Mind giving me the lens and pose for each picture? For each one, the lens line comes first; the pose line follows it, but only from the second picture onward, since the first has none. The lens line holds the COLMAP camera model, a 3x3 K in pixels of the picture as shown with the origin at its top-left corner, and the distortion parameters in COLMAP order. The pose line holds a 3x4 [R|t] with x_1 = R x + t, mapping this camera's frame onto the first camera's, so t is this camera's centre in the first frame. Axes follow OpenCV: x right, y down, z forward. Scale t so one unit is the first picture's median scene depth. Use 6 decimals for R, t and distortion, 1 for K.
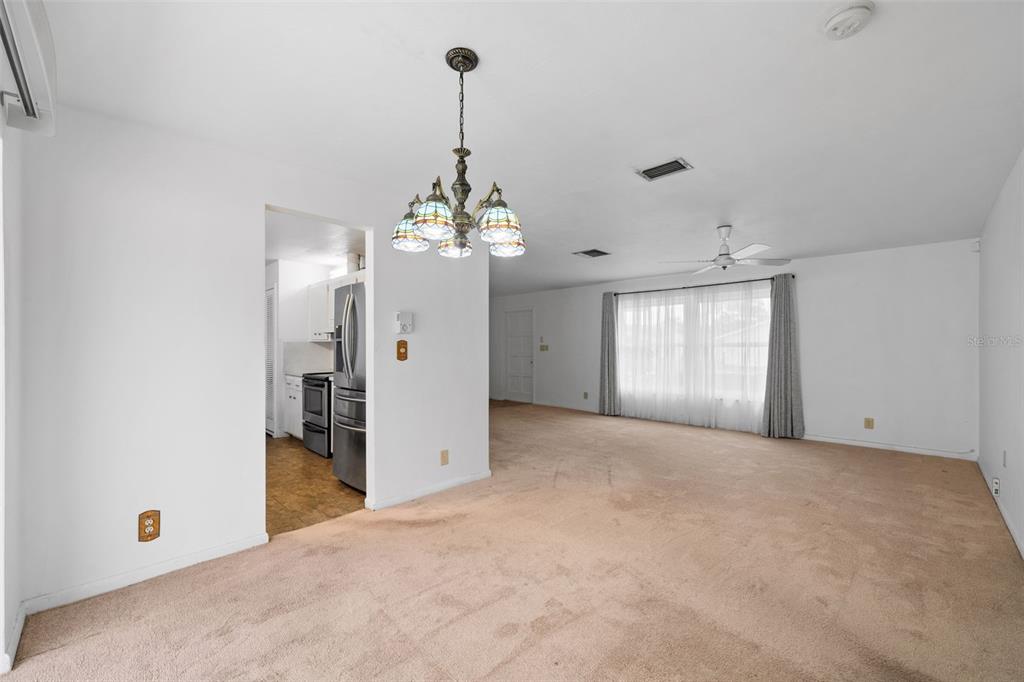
lens RADIAL K [[421.9, 0, 505.2], [0, 421.9, 346.7], [0, 0, 1]] dist [0.000407, -0.000106]
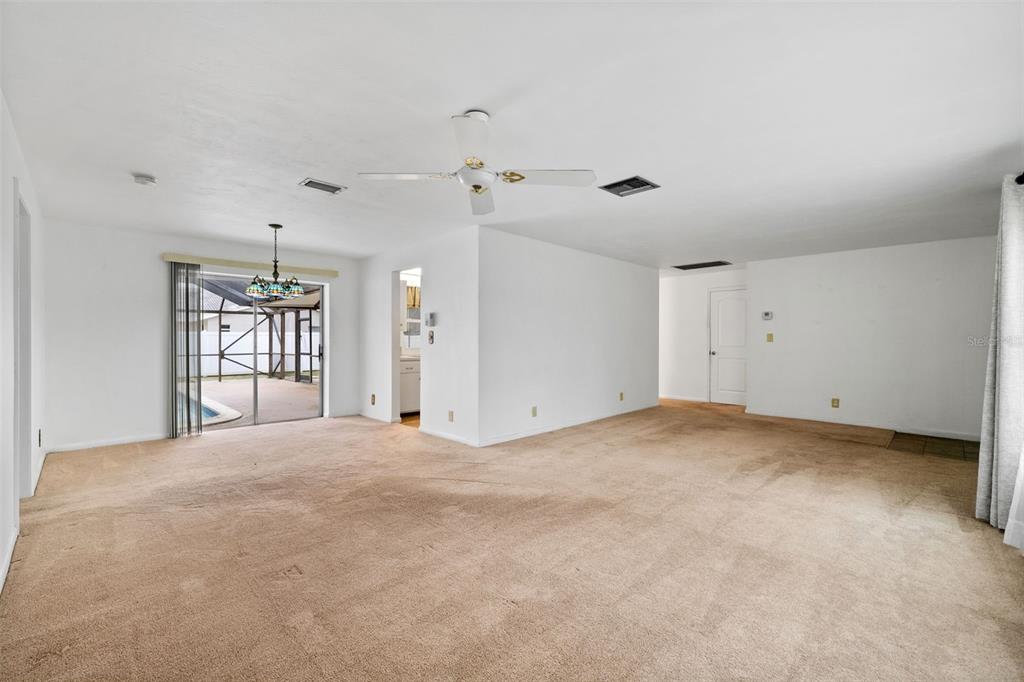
lens RADIAL K [[421.9, 0, 505.2], [0, 421.9, 346.7], [0, 0, 1]] dist [0.000407, -0.000106]
pose [[-0.003953, 0.018425, -0.999822, 0.732873], [-0.003303, 0.999825, 0.018438, 0.007706], [0.999987, 0.003376, -0.003892, 0.710323]]
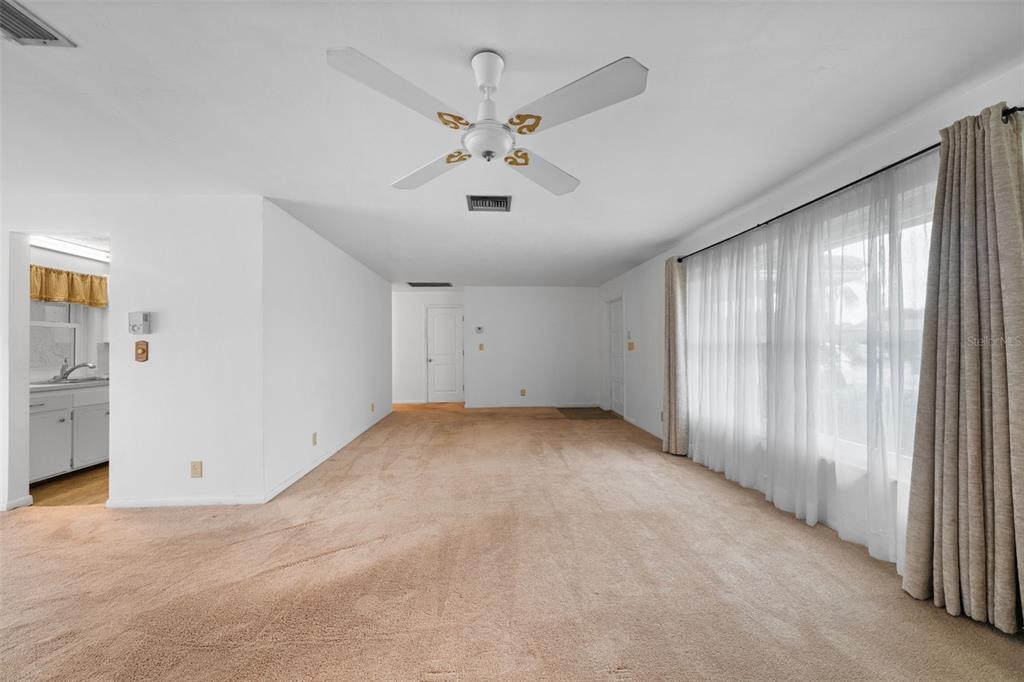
lens RADIAL K [[379.8, 0, 493.6], [0, 379.8, 348.4], [0, 0, 1]] dist [-0.001134, -0.000164]
pose [[0.745032, -0.001913, -0.667026, 0.526706], [0.006895, 0.999965, 0.004833, 0.001932], [0.666993, -0.008200, 0.745019, 0.492587]]
